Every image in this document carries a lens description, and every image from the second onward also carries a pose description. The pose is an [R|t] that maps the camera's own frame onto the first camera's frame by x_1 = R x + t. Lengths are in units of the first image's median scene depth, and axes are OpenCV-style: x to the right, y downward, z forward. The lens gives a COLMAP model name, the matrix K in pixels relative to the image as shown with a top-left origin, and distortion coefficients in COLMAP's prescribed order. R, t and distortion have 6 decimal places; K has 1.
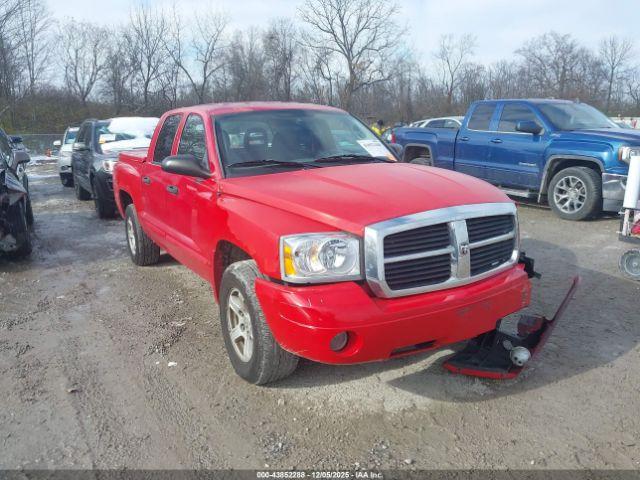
lens RADIAL K [[519.6, 0, 322.9], [0, 519.6, 239.4], [0, 0, 1]] dist [-0.003289, 0.016135]
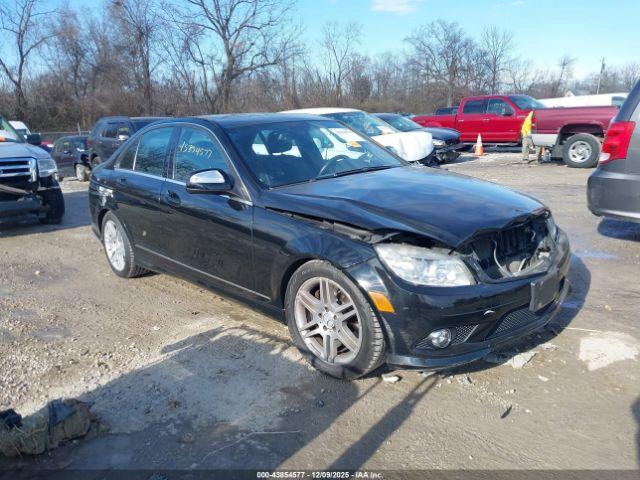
lens RADIAL K [[519.6, 0, 320.3], [0, 519.6, 239.4], [0, 0, 1]] dist [-0.003289, 0.016135]
pose [[0.976956, -0.062837, 0.203980, 0.010044], [0.061479, 0.998024, 0.012992, -0.033057], [-0.204393, -0.000152, 0.978889, 0.165168]]
